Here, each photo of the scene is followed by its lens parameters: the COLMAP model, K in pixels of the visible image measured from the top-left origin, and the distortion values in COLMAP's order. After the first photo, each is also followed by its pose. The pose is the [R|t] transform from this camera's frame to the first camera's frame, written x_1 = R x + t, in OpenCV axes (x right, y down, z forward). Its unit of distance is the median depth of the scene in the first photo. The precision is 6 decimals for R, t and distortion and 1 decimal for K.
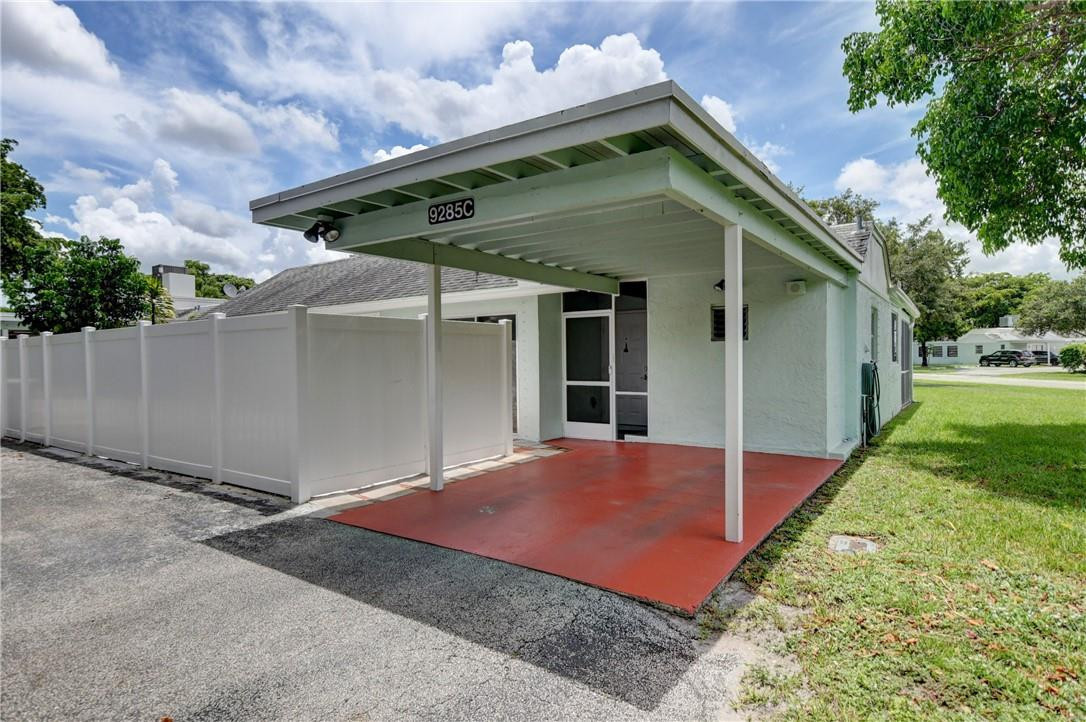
lens RADIAL K [[598.3, 0, 543.0], [0, 598.3, 361.0], [0, 0, 1]] dist [-0.030578, 0.001482]
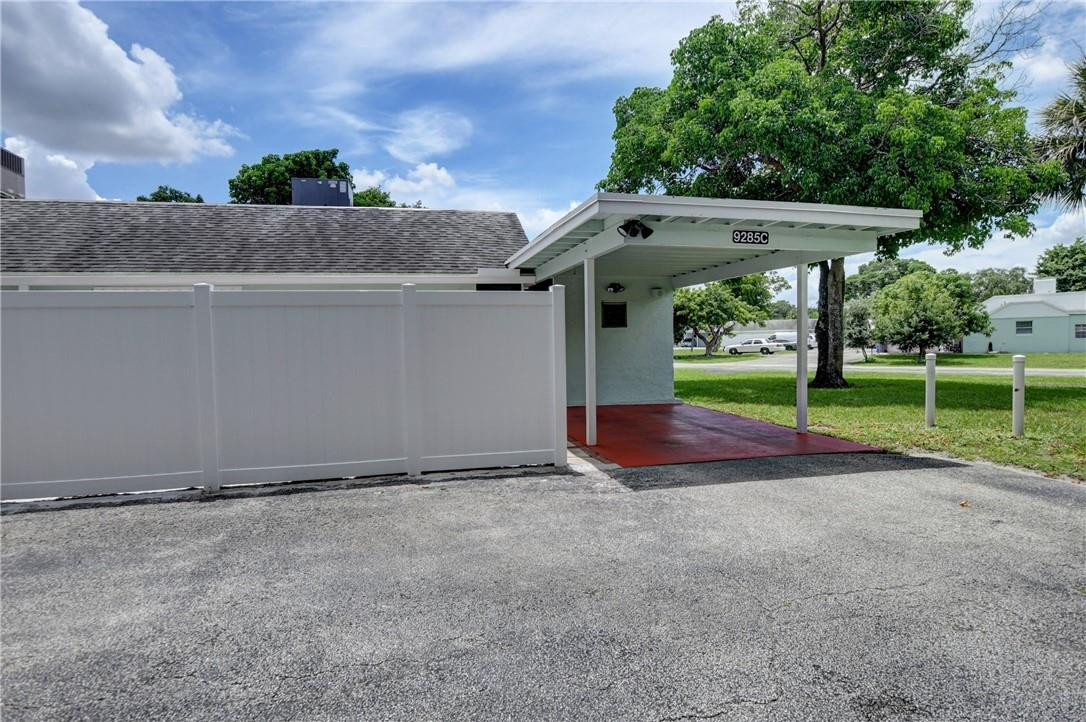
lens RADIAL K [[598.3, 0, 543.0], [0, 598.3, 361.0], [0, 0, 1]] dist [-0.030578, 0.001482]
pose [[0.677143, -0.028028, 0.735317, -0.746524], [0.017584, 0.999605, 0.021909, 0.010730], [-0.735641, -0.001905, 0.677369, 0.162682]]
